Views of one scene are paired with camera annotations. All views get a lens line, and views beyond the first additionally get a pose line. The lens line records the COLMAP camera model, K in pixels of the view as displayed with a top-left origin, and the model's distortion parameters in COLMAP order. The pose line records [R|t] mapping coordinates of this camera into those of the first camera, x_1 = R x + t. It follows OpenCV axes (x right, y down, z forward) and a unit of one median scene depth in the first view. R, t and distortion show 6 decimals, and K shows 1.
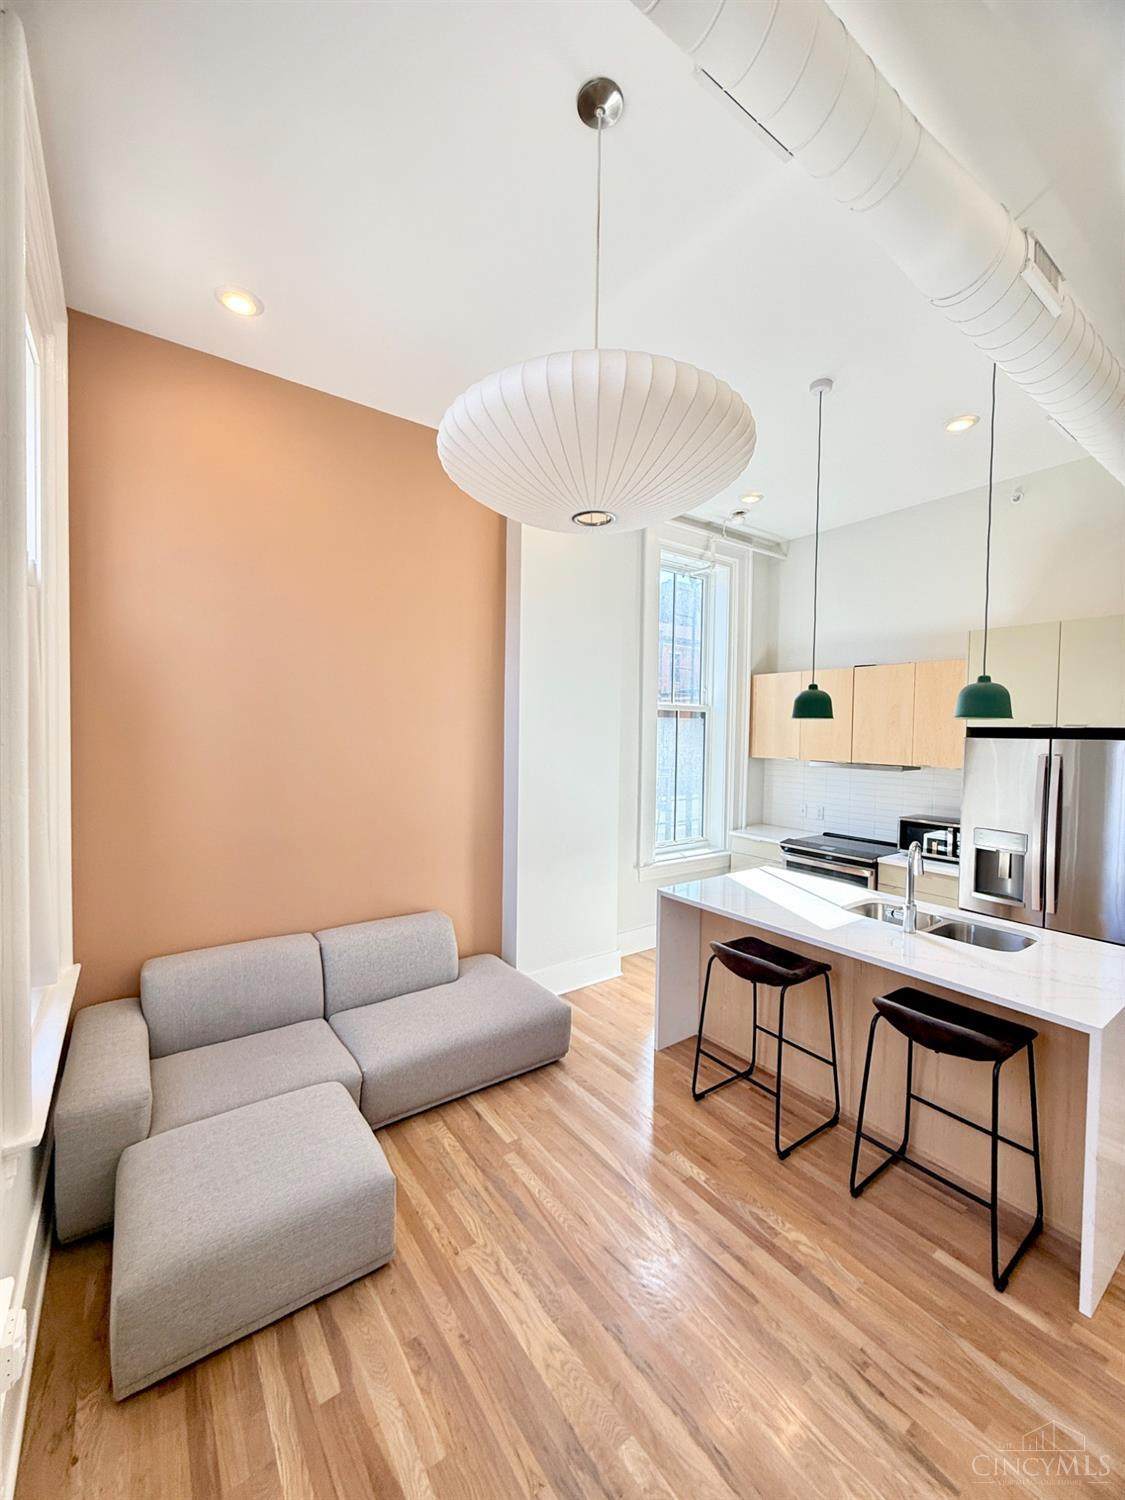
lens RADIAL K [[597.4, 0, 562.0], [0, 597.4, 747.0], [0, 0, 1]] dist [0.000234, -0.000343]
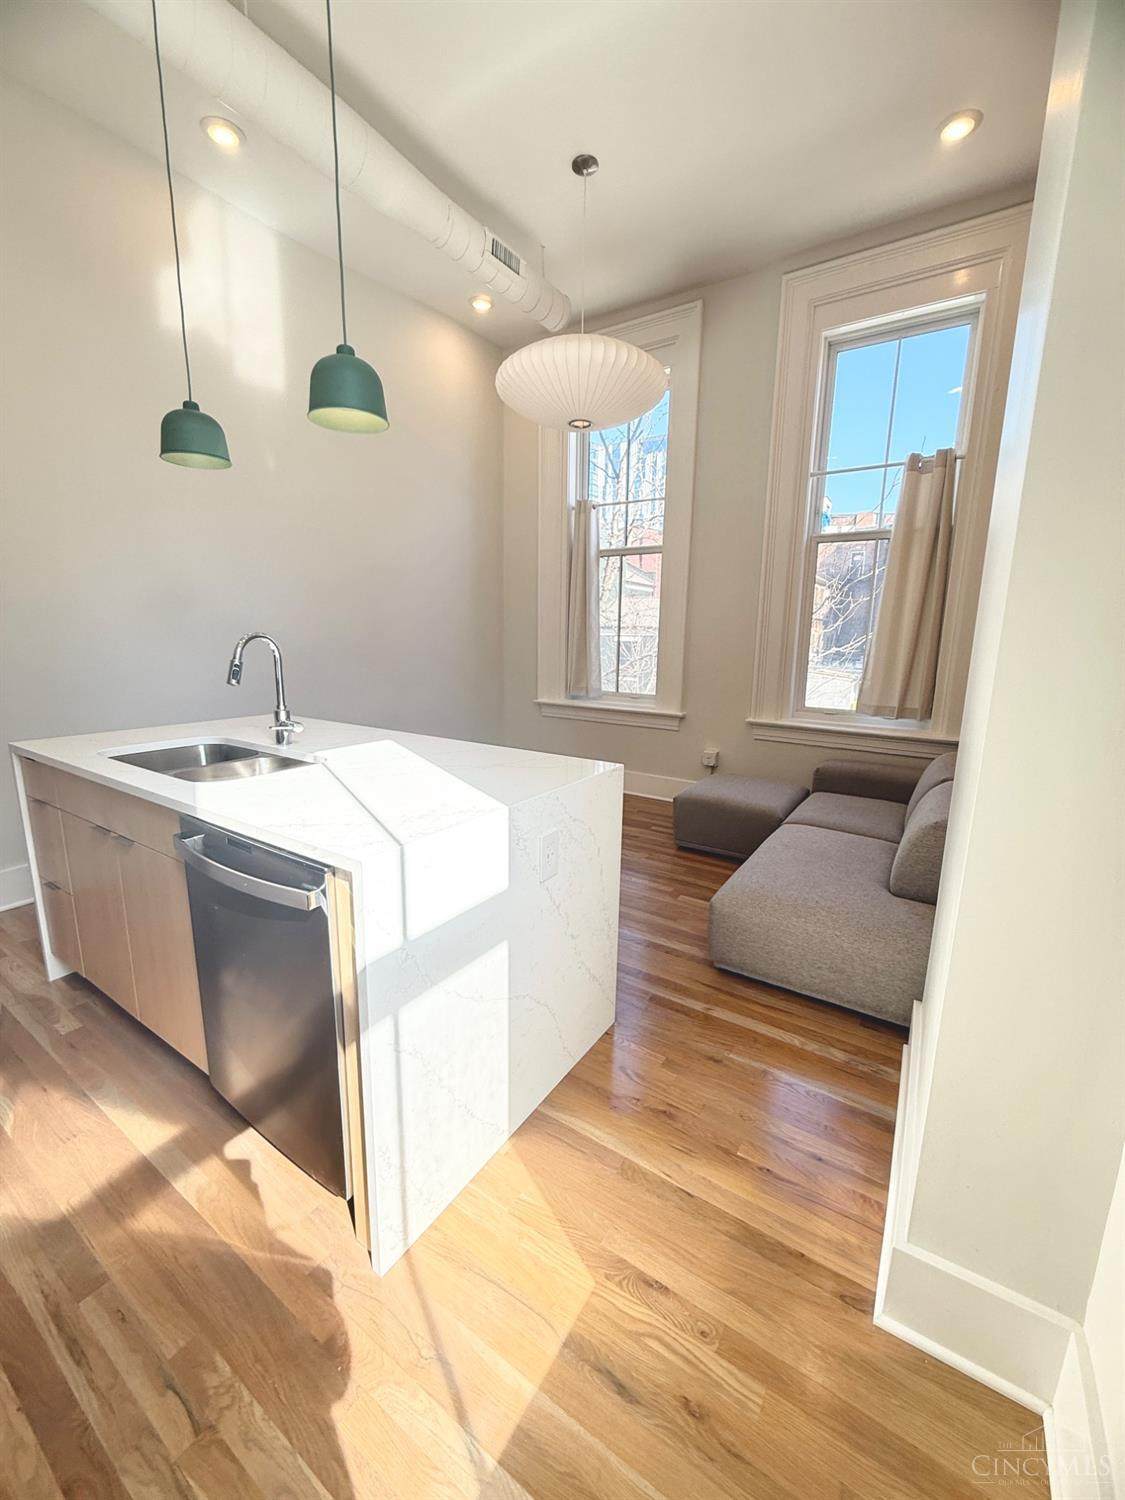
lens RADIAL K [[597.4, 0, 562.0], [0, 597.4, 747.0], [0, 0, 1]] dist [0.000234, -0.000343]
pose [[-0.935067, 0.039028, -0.352315, 0.521194], [-0.036834, 0.977842, 0.206080, 0.134488], [0.352551, 0.205676, -0.912910, 1.882545]]
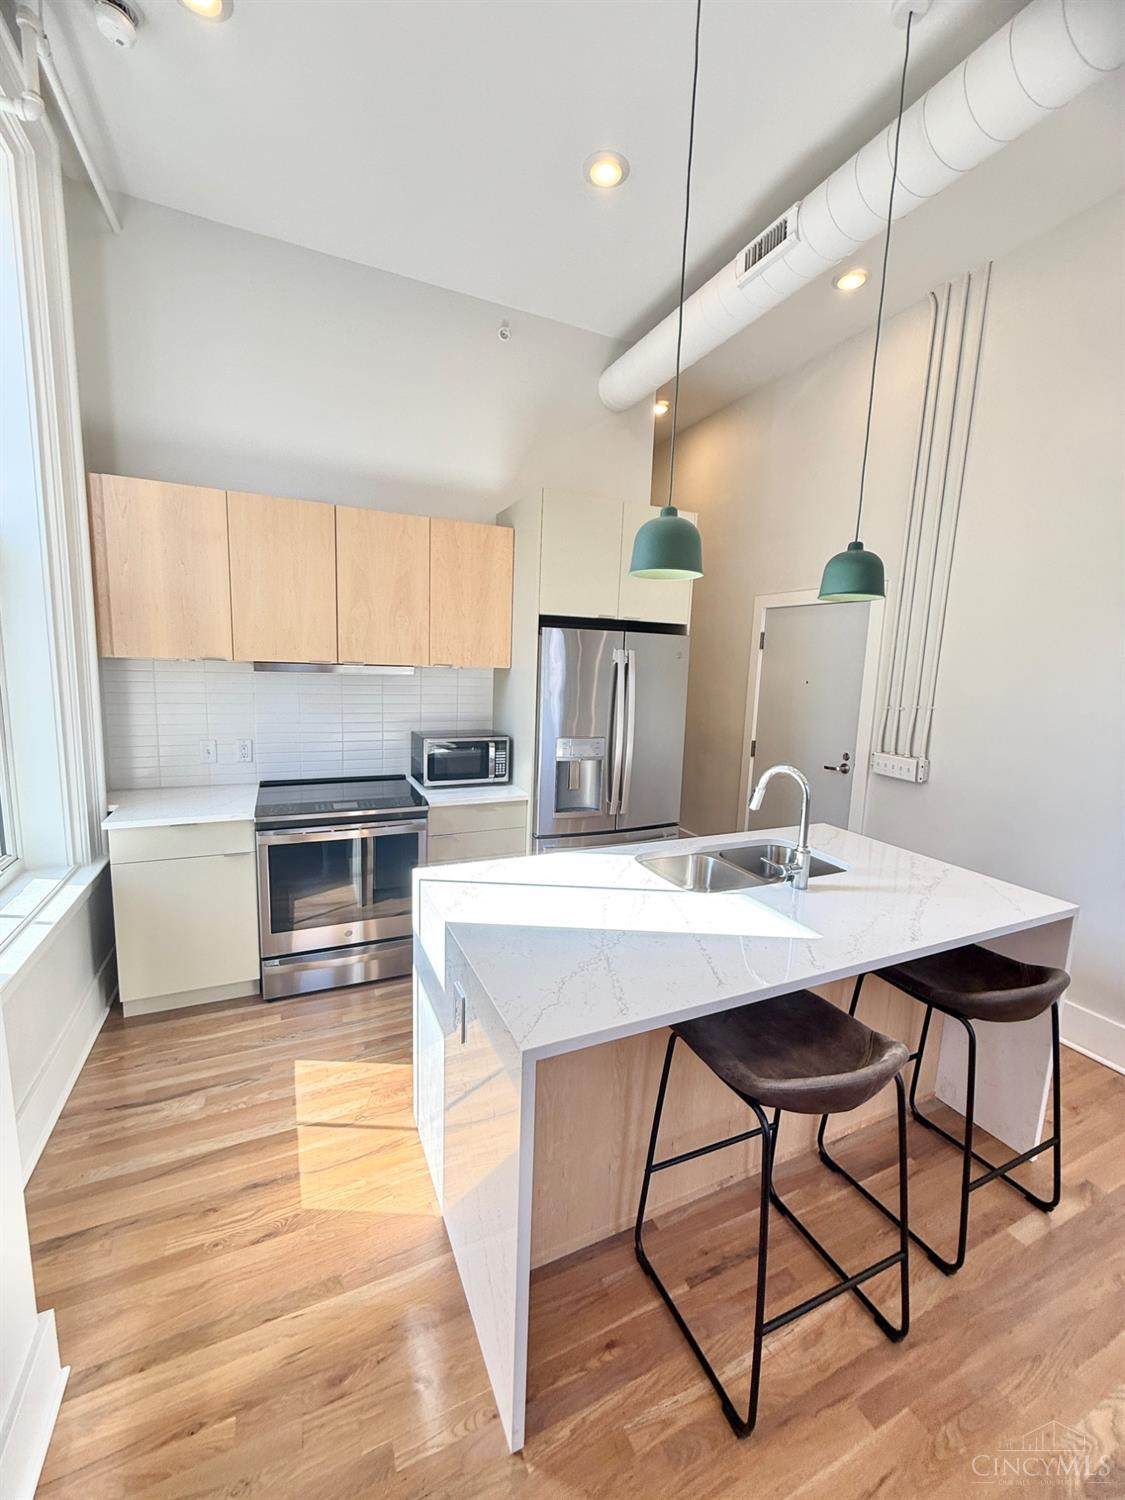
lens RADIAL K [[597.1, 0, 563.6], [0, 597.1, 747.2], [0, 0, 1]] dist [-0.001038, -0.000310]
pose [[0.189249, -0.149447, 0.970490, -0.163265], [-0.005543, 0.988172, 0.153251, 0.028054], [-0.981914, -0.034382, 0.186182, 1.162269]]
